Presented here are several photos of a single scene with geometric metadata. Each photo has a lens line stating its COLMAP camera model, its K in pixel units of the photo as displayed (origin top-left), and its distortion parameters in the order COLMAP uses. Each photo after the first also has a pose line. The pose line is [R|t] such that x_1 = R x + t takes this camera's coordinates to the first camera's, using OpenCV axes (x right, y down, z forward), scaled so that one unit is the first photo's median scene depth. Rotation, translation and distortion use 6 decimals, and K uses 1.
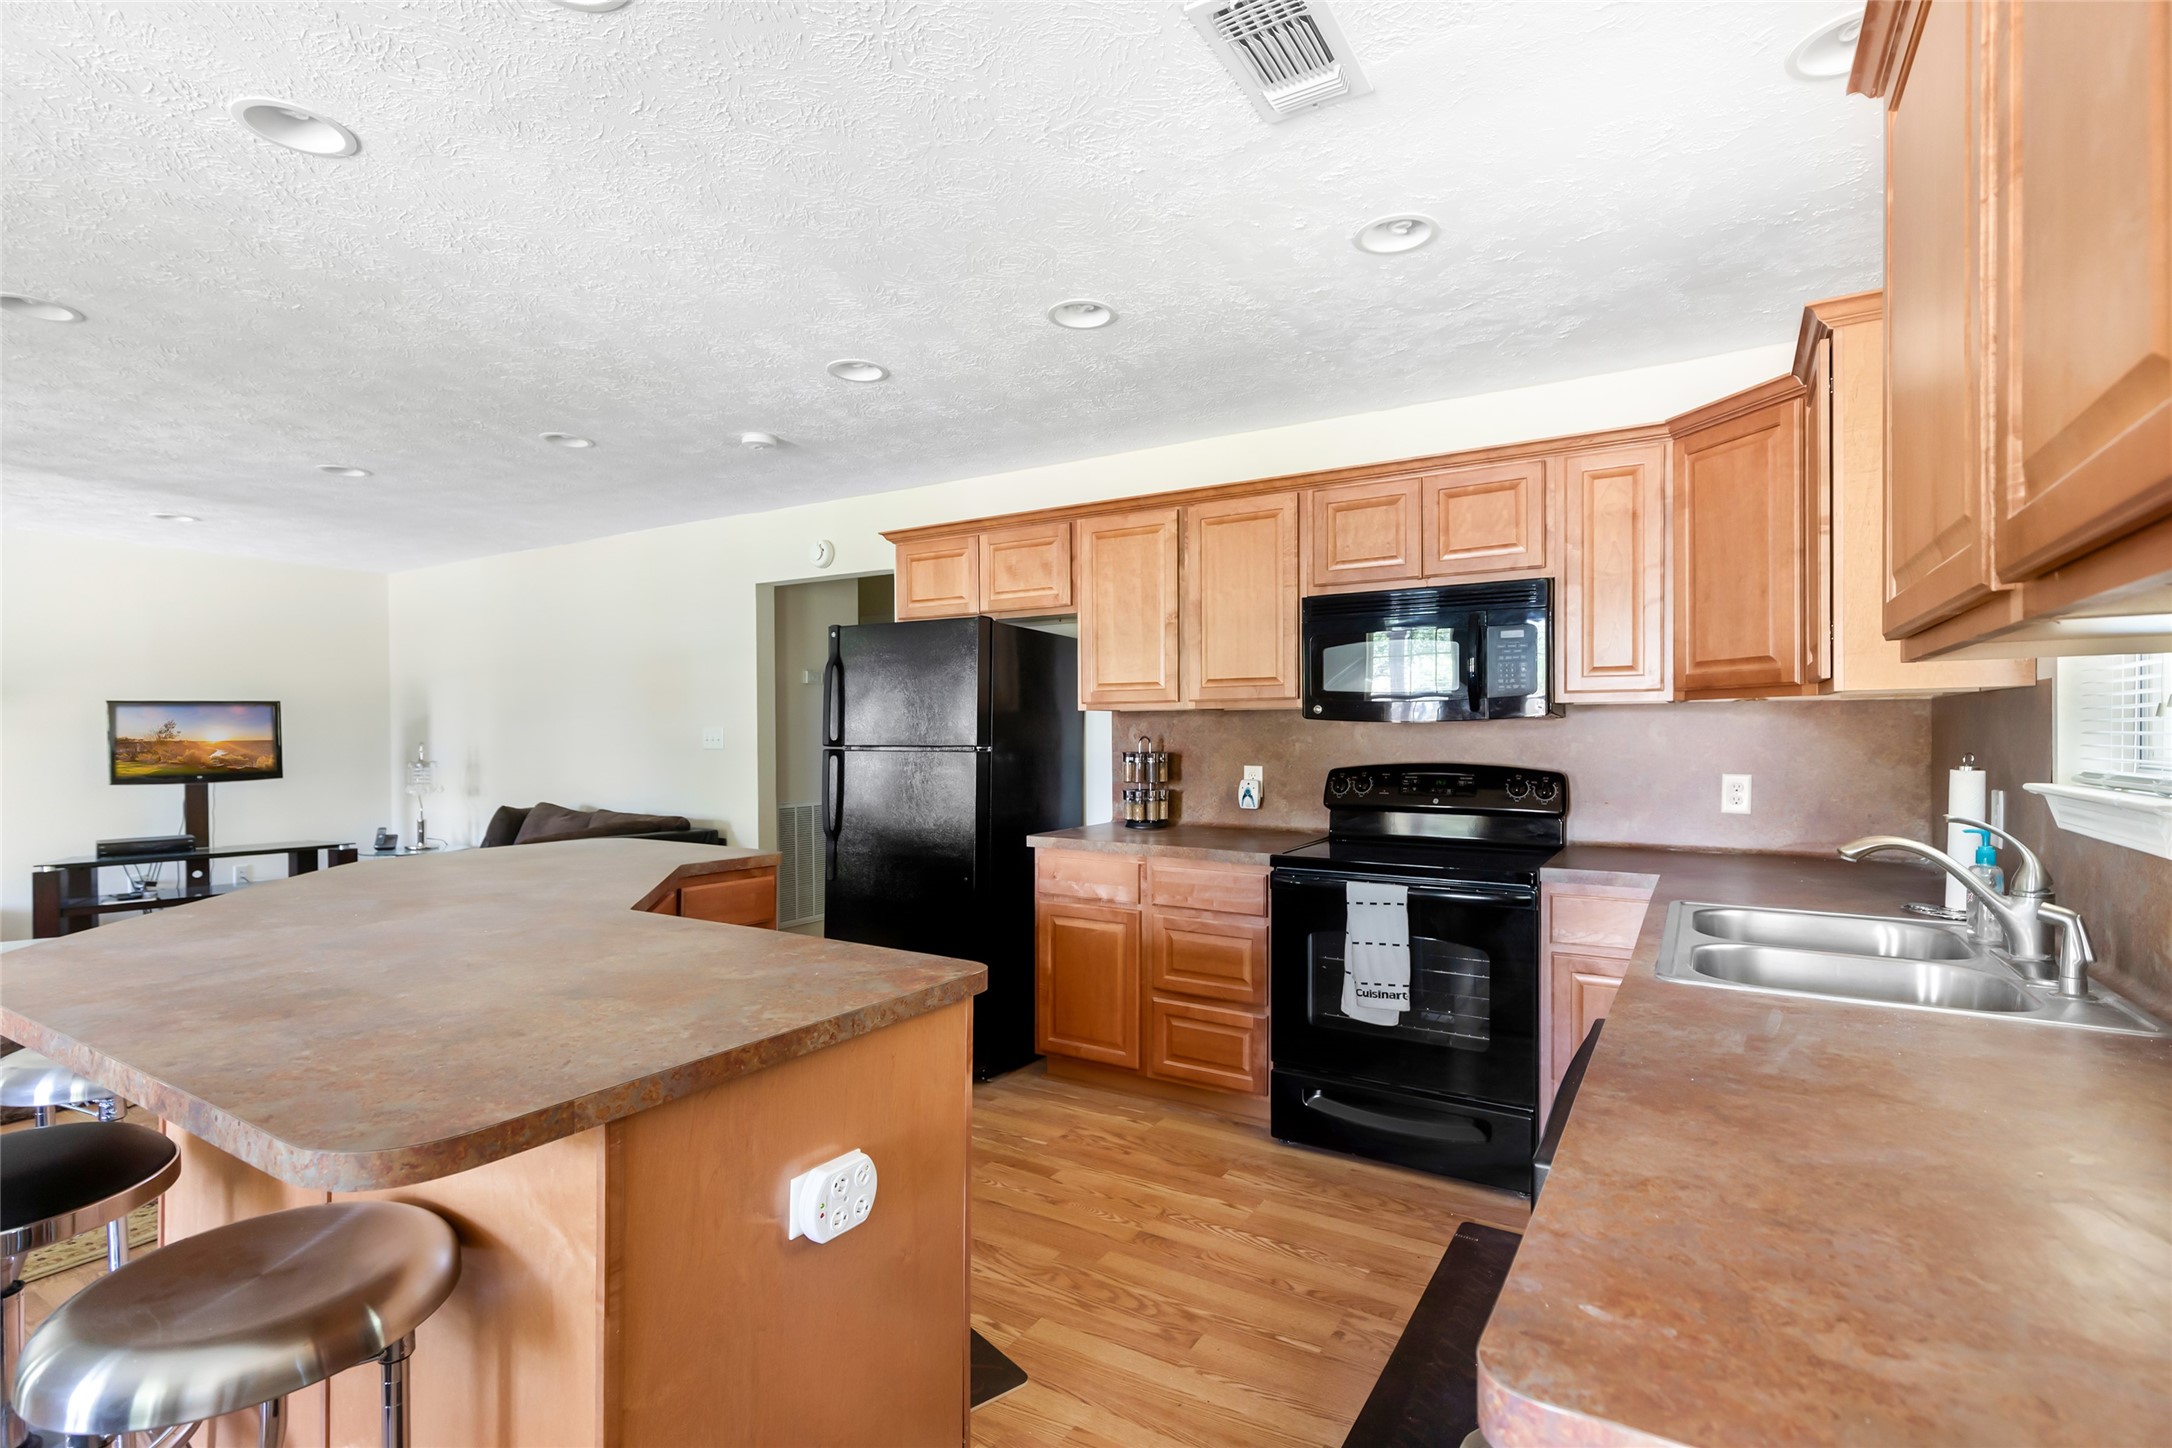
lens RADIAL K [[1045.8, 0, 1100.2], [0, 1045.8, 746.0], [0, 0, 1]] dist [0.004239, 0.000577]
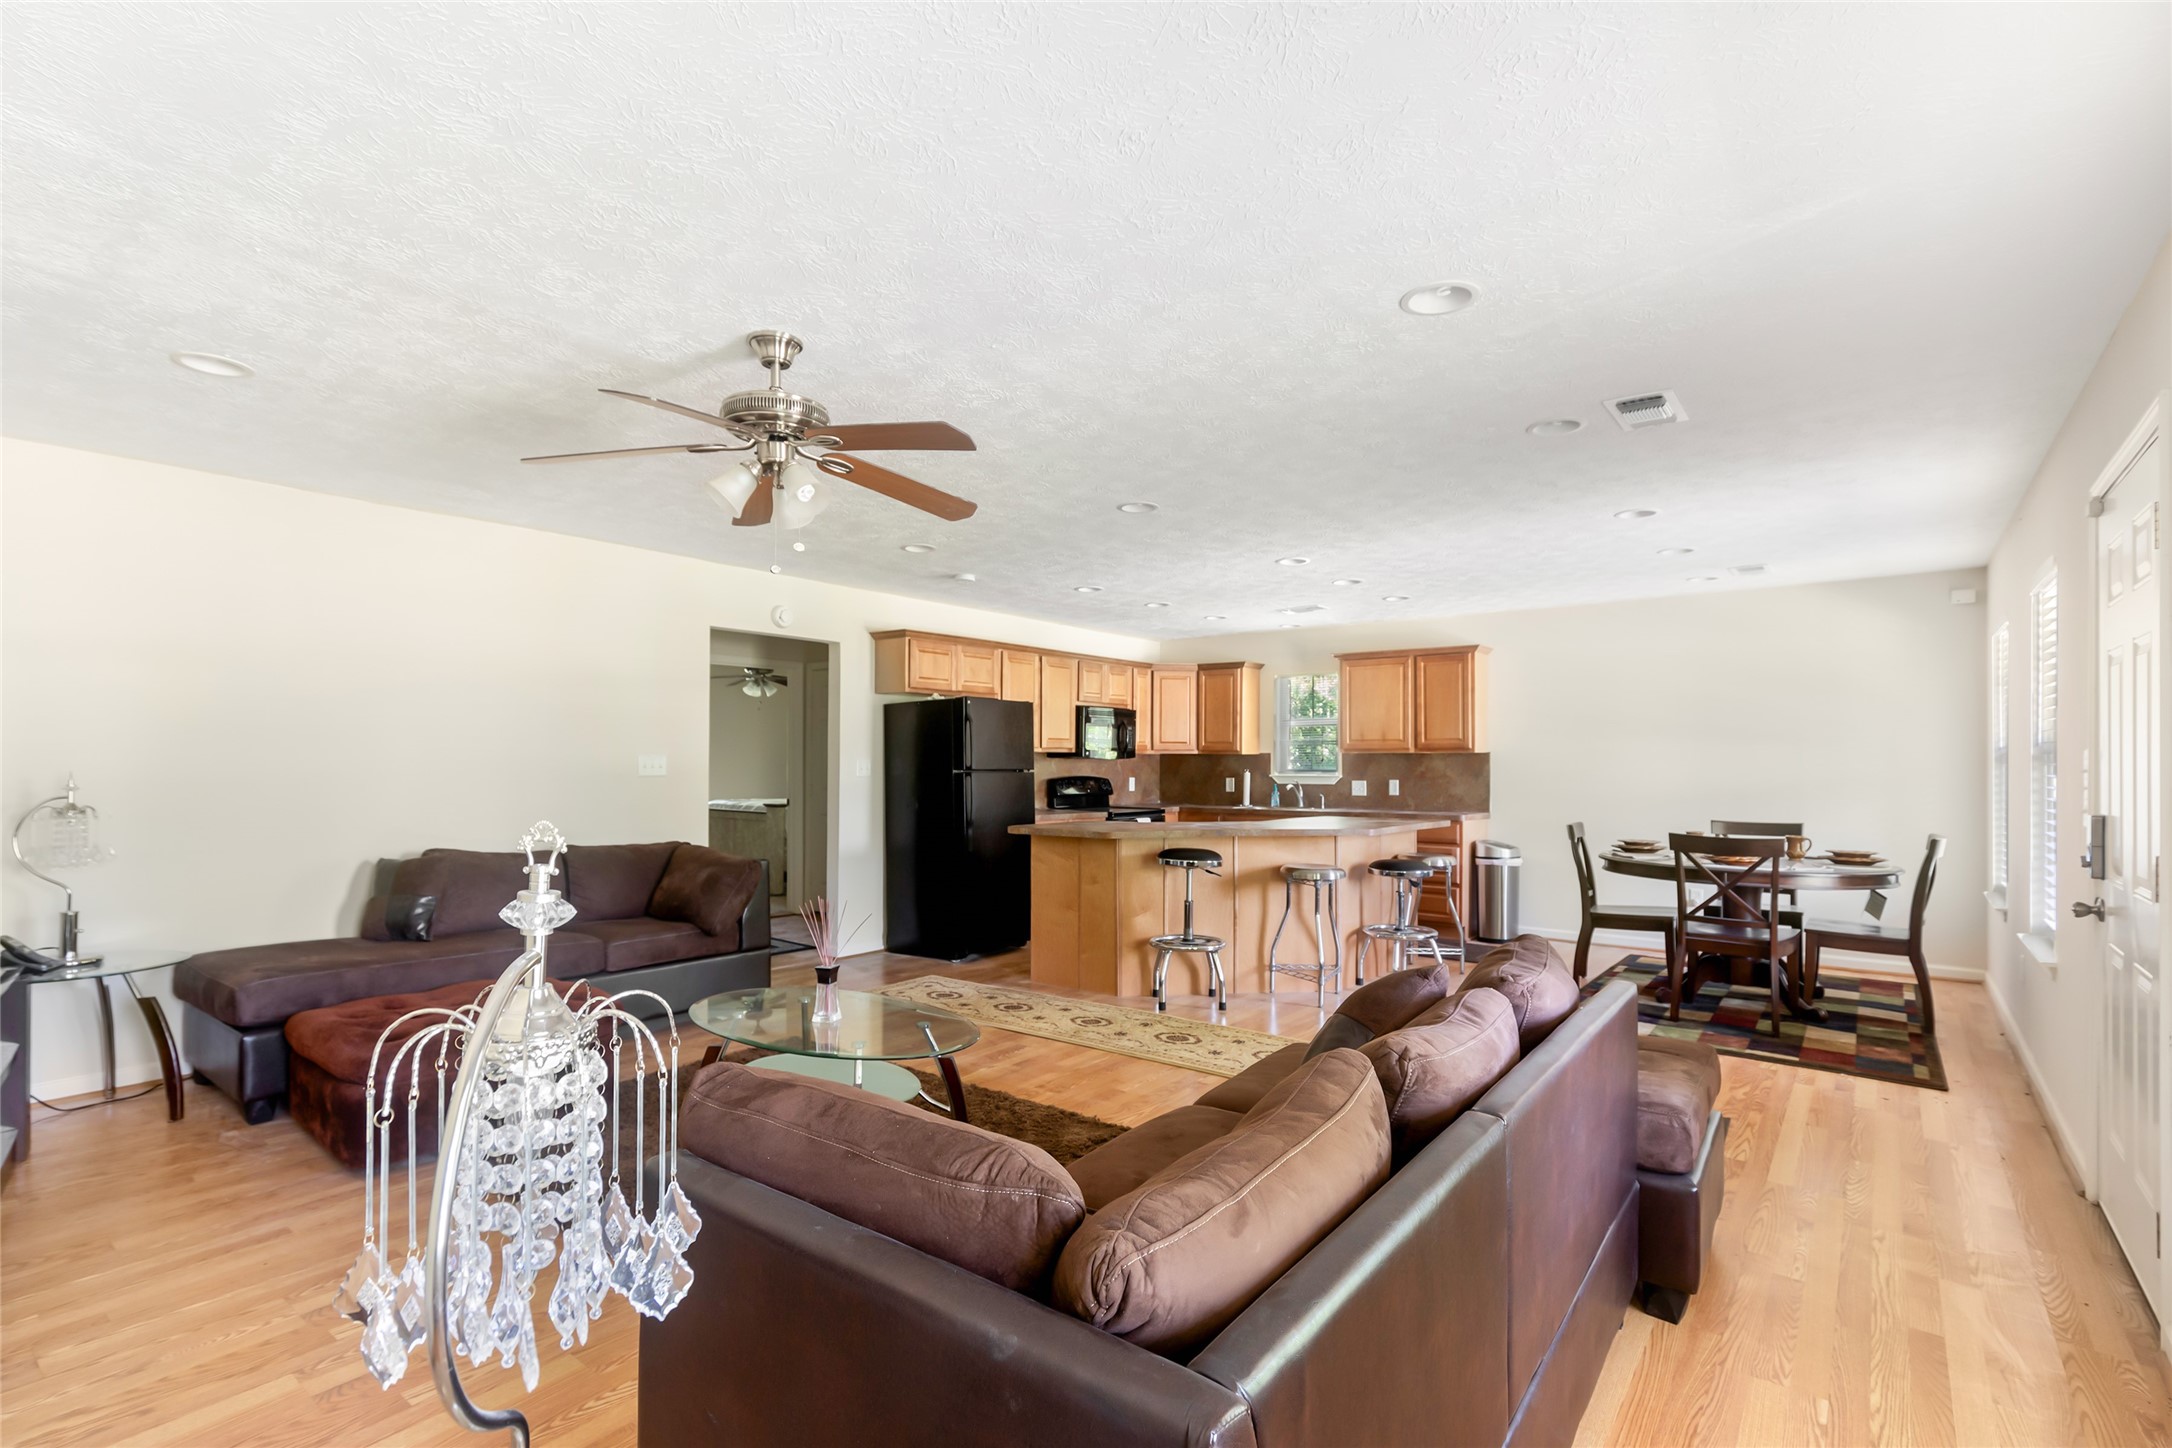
lens RADIAL K [[1045.8, 0, 1100.2], [0, 1045.8, 746.0], [0, 0, 1]] dist [0.004239, 0.000577]
pose [[0.074846, 0.017634, 0.997039, -2.003127], [0.005852, 0.999819, -0.018123, -0.008052], [-0.997178, 0.007191, 0.074729, 0.728744]]
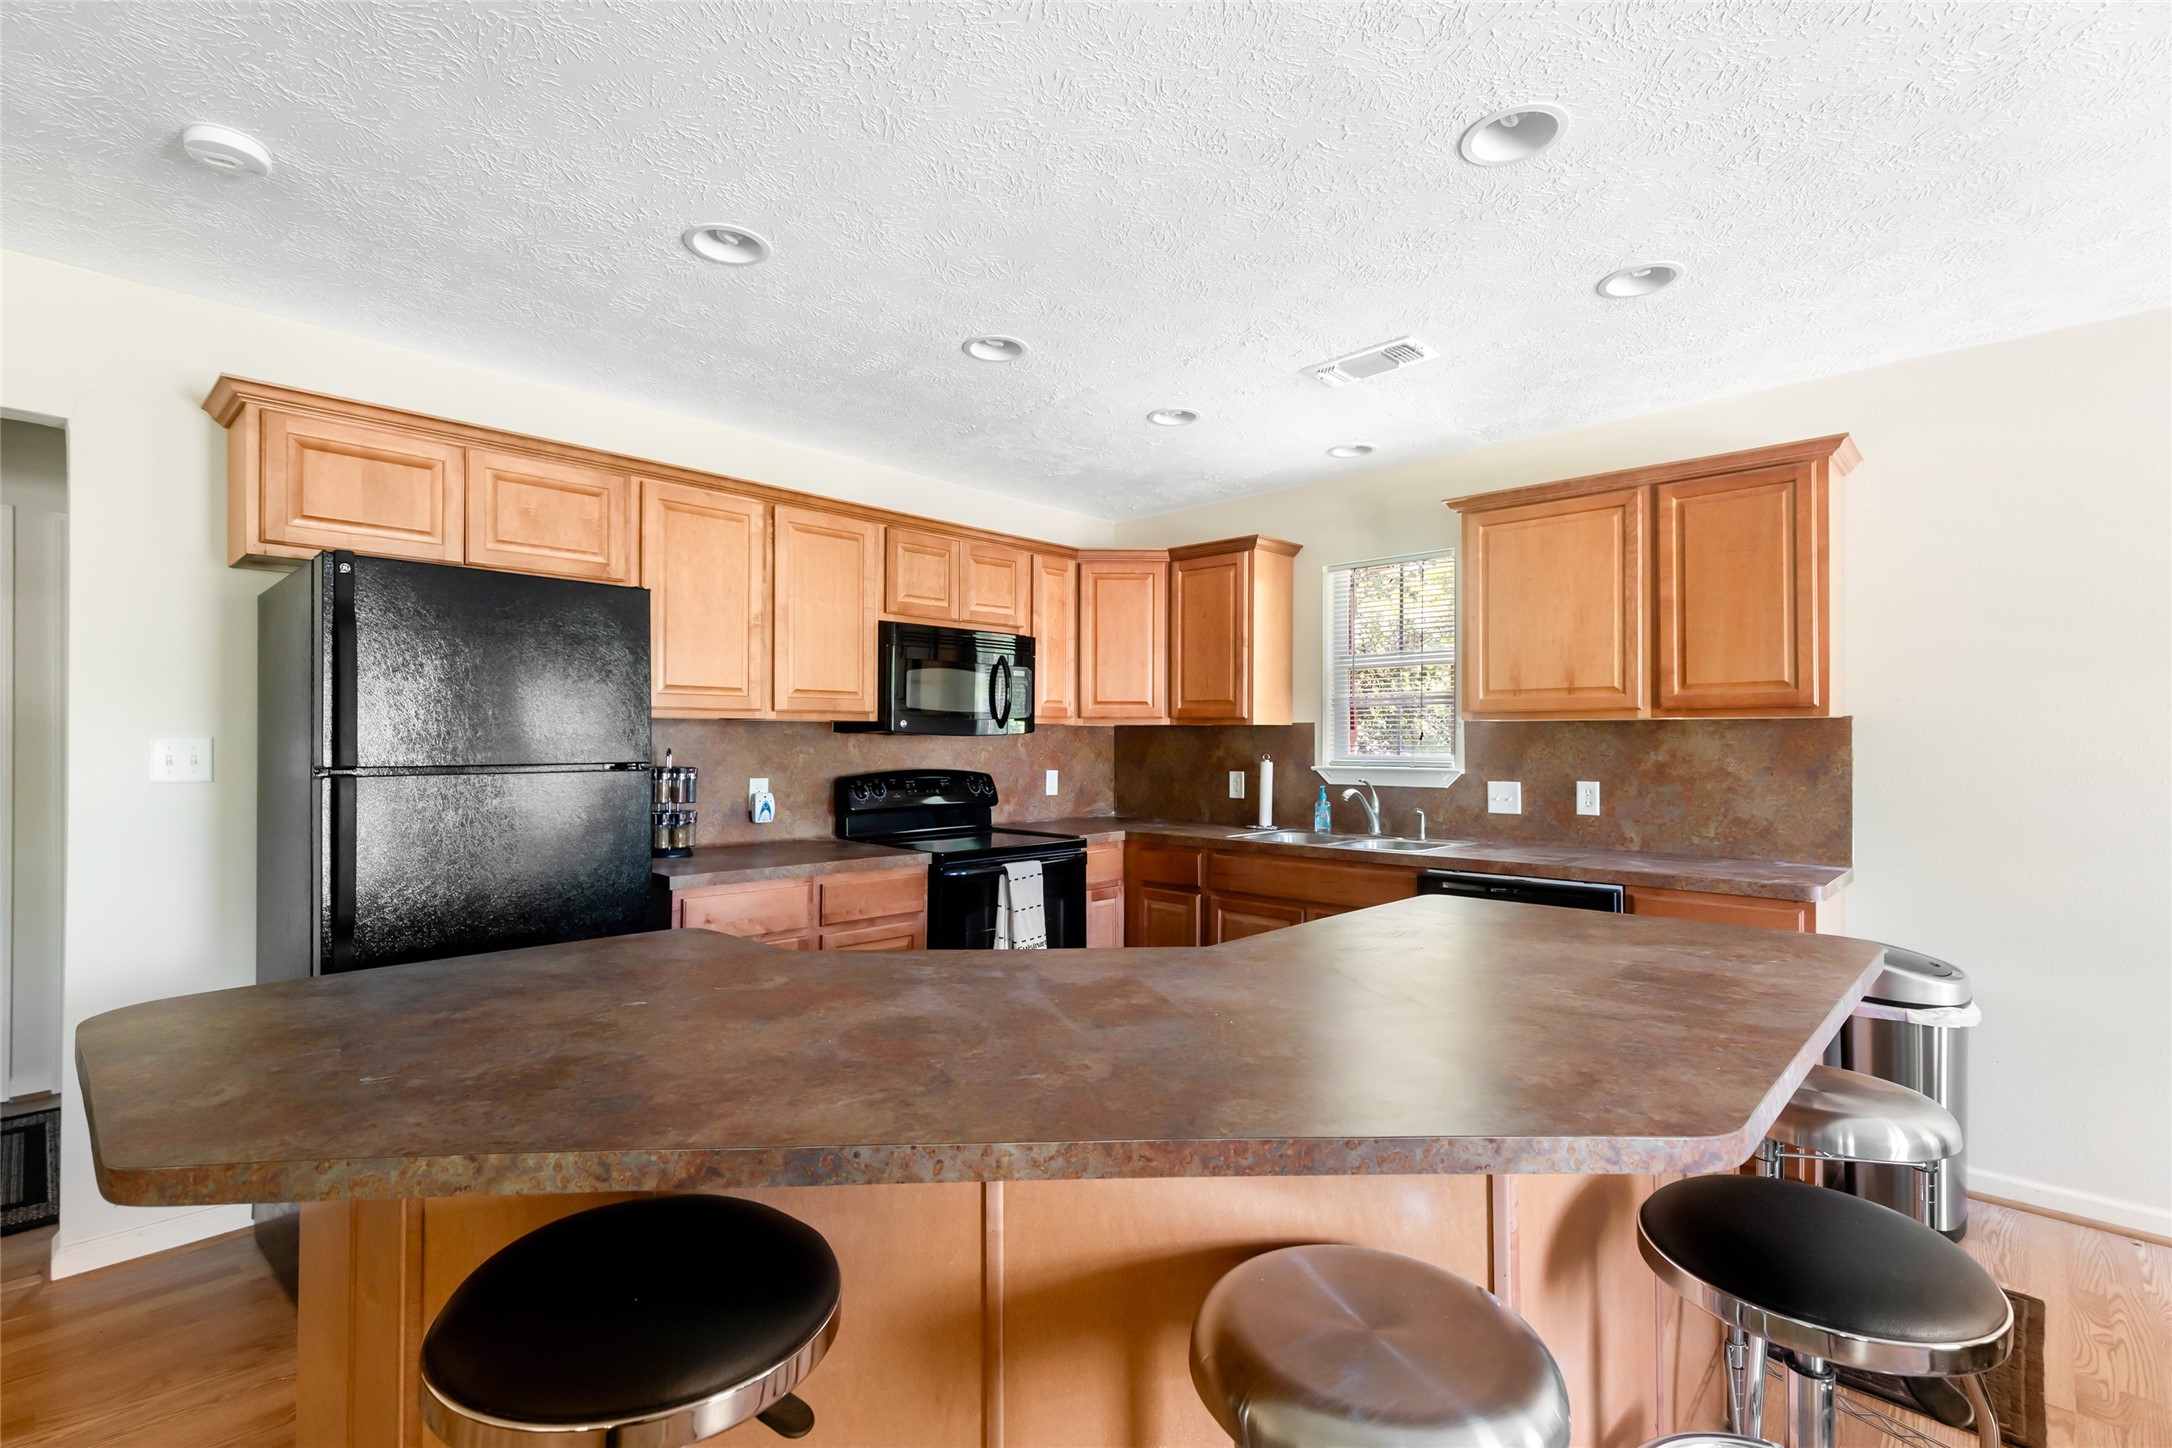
lens RADIAL K [[1068.4, 0, 1086.0], [0, 1068.4, 724.0], [0, 0, 1]] dist [0.078447, -0.000391]
pose [[0.175385, 0.014819, 0.984388, -0.825480], [0.007425, 0.999838, -0.016375, -0.013583], [-0.984472, 0.010181, 0.175247, 0.558674]]
